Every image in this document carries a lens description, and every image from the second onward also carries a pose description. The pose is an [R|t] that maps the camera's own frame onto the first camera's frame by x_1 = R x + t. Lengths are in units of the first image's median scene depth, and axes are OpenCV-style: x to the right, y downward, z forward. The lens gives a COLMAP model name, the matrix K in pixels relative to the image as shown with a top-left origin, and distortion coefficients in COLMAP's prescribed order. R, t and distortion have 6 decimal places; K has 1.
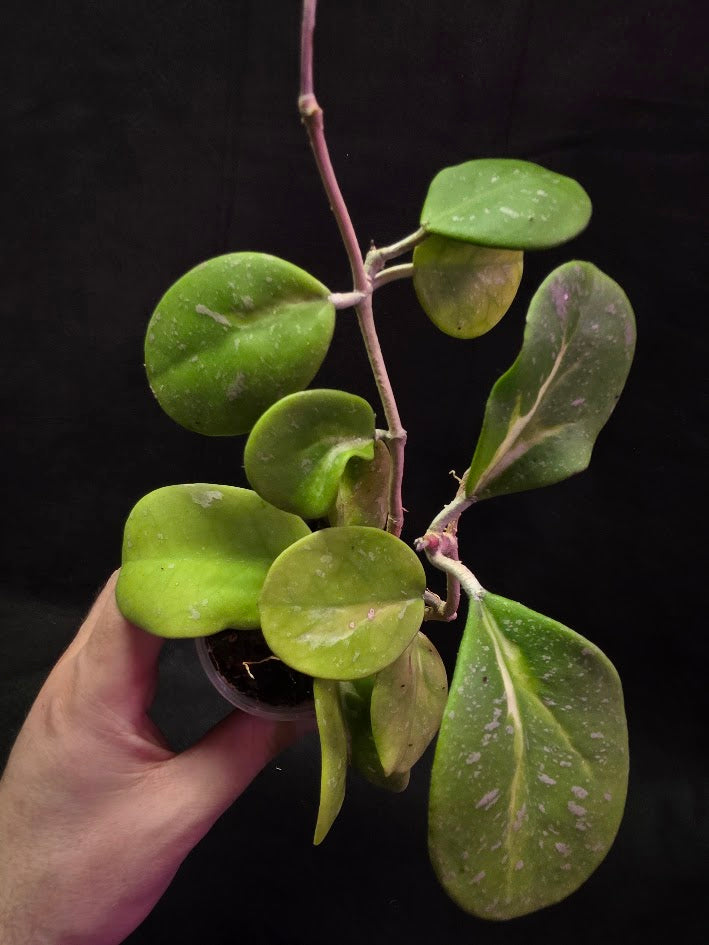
lens RADIAL K [[488.3, 0, 357.1], [0, 488.3, 465.2], [0, 0, 1]] dist [0.043038, -0.004667]
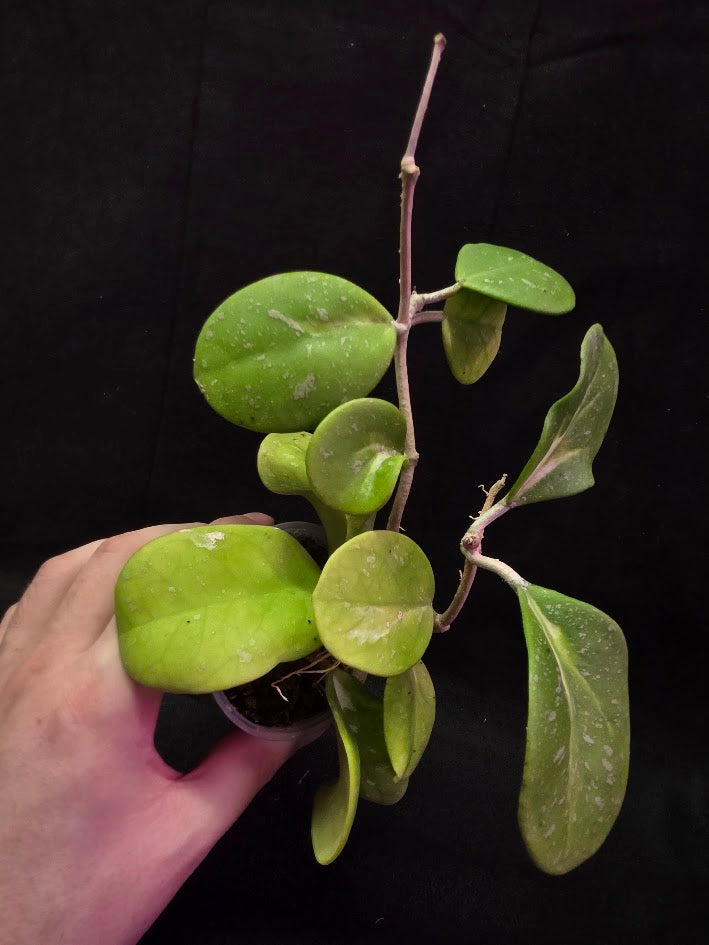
lens RADIAL K [[488.3, 0, 354.8], [0, 488.3, 470.6], [0, 0, 1]] dist [0.043038, -0.004667]
pose [[0.952839, 0.085832, 0.291084, -0.504423], [-0.049495, 0.990279, -0.129988, 0.171190], [-0.299412, 0.109450, 0.947825, -0.014188]]
